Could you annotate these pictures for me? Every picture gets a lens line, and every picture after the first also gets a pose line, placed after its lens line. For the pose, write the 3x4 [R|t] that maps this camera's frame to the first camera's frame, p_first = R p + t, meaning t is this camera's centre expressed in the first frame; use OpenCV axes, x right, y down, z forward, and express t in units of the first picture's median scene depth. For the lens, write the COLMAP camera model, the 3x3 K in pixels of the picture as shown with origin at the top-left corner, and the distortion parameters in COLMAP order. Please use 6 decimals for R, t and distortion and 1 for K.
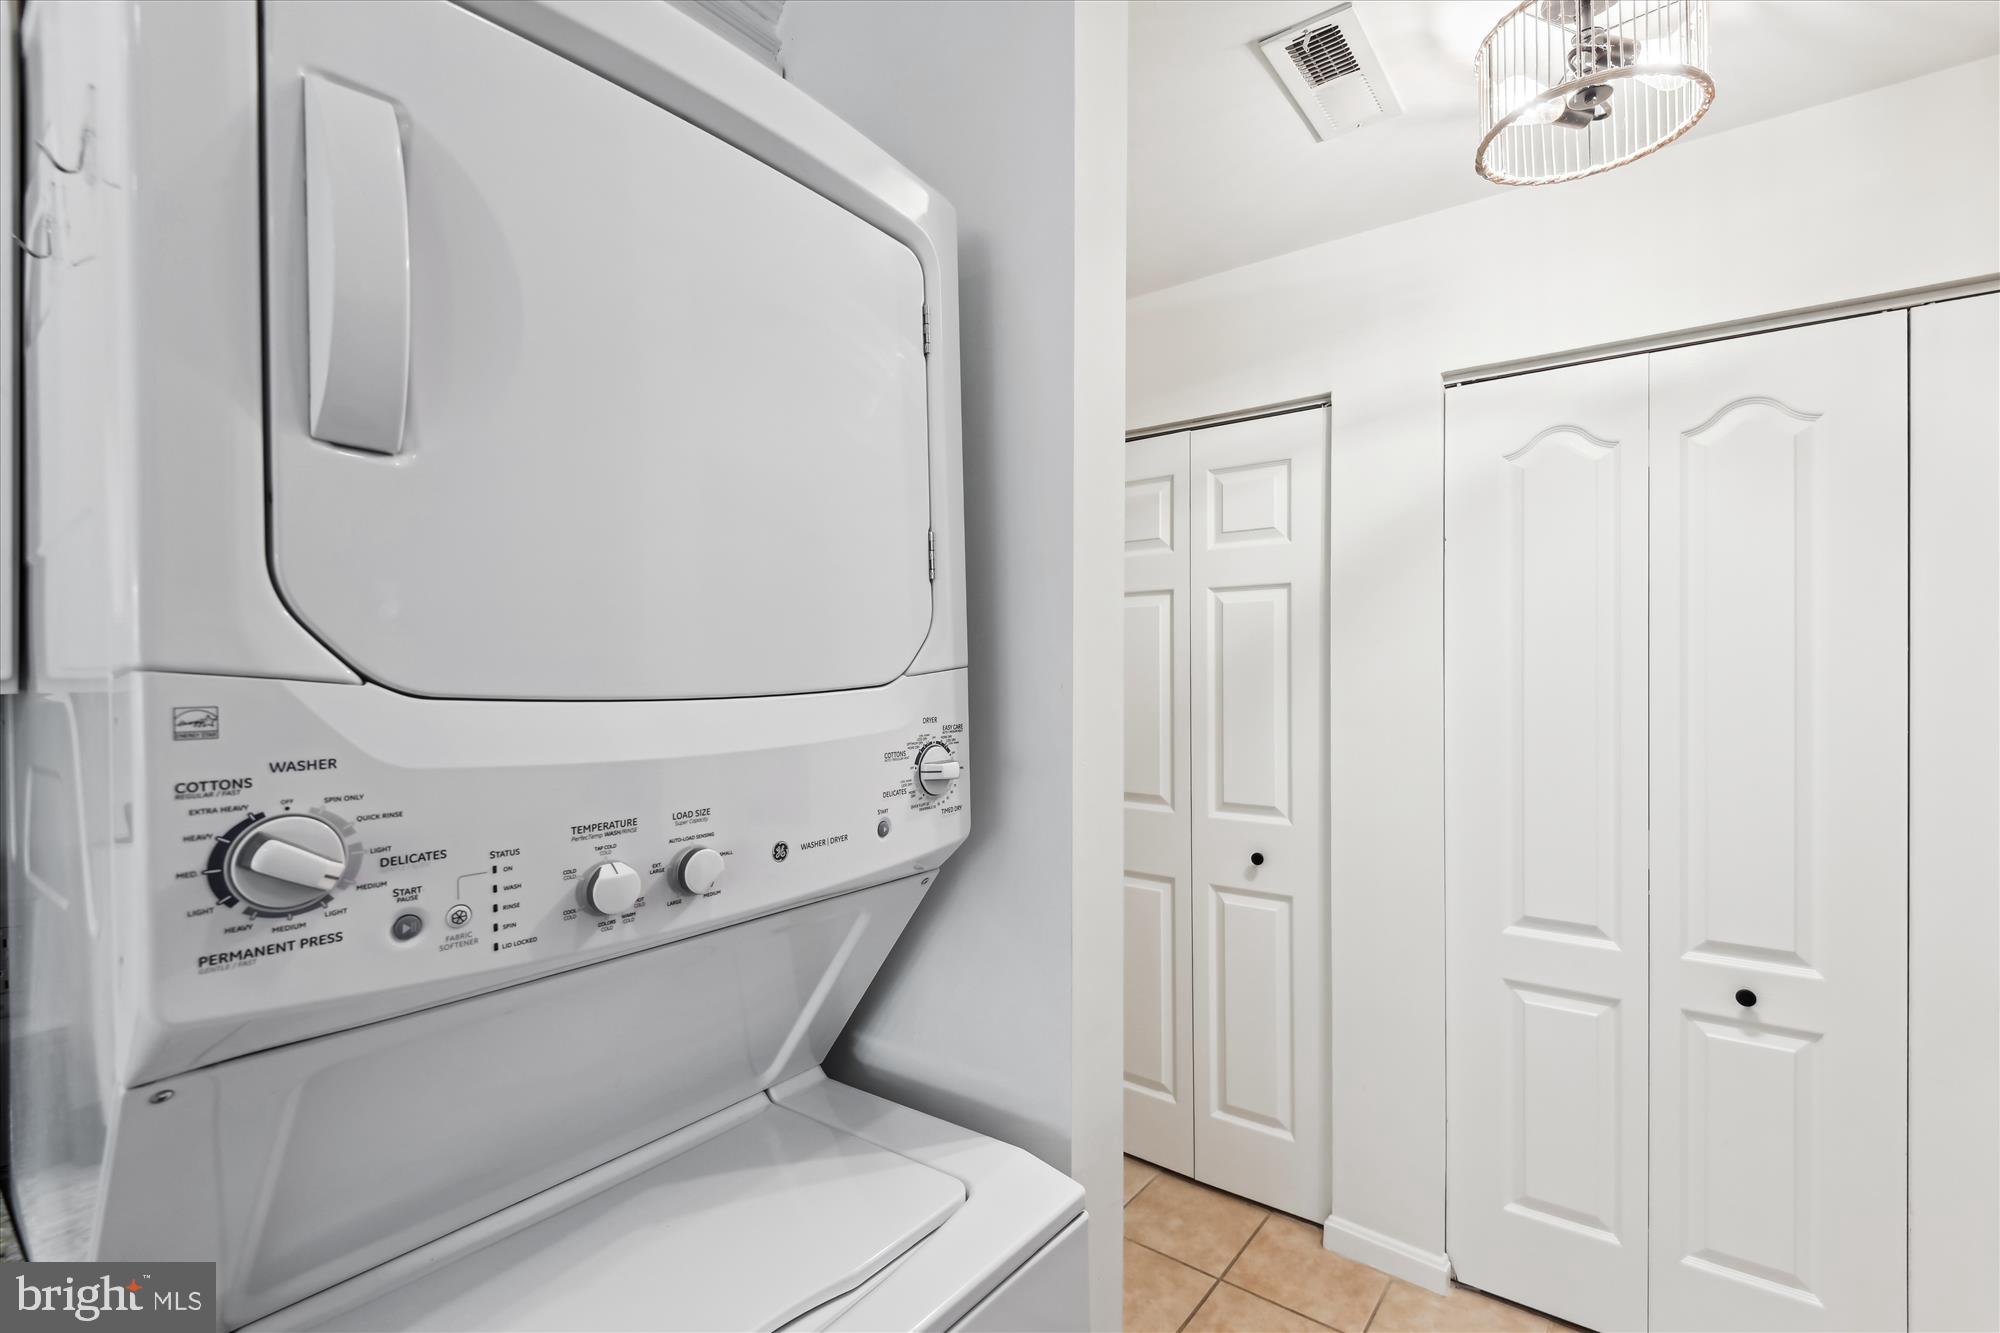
lens RADIAL K [[909.4, 0, 999.7], [0, 909.4, 684.8], [0, 0, 1]] dist [-0.001990, -0.000372]
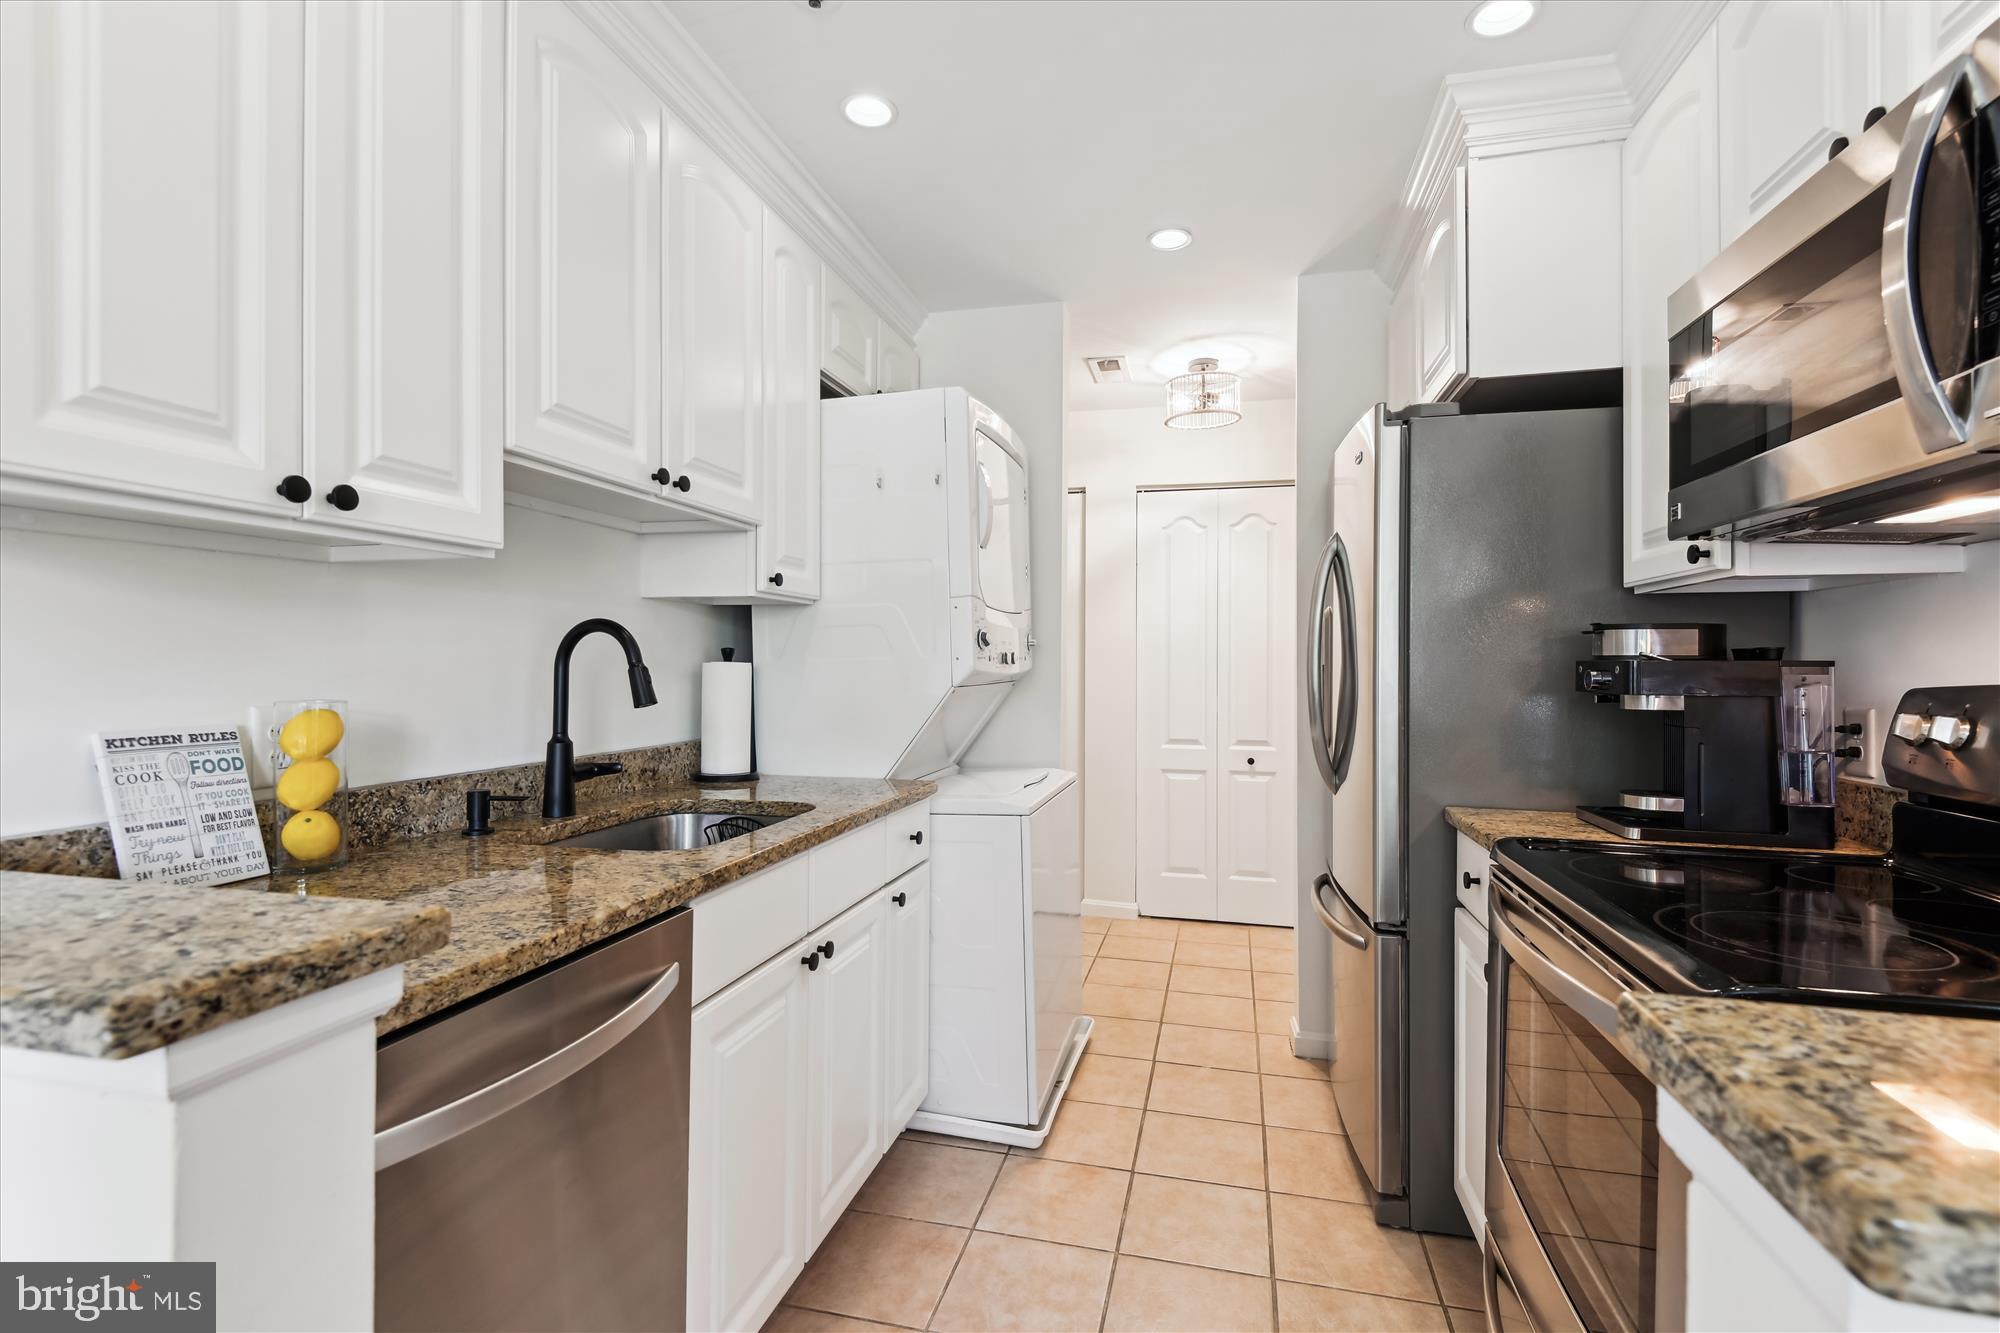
lens RADIAL K [[909.4, 0, 999.7], [0, 909.4, 660.9], [0, 0, 1]] dist [-0.001990, -0.000372]
pose [[0.916279, 0.005876, 0.400497, -0.725786], [-0.005185, 0.999983, -0.002810, 0.081157], [-0.400506, 0.000498, 0.916294, -0.905682]]
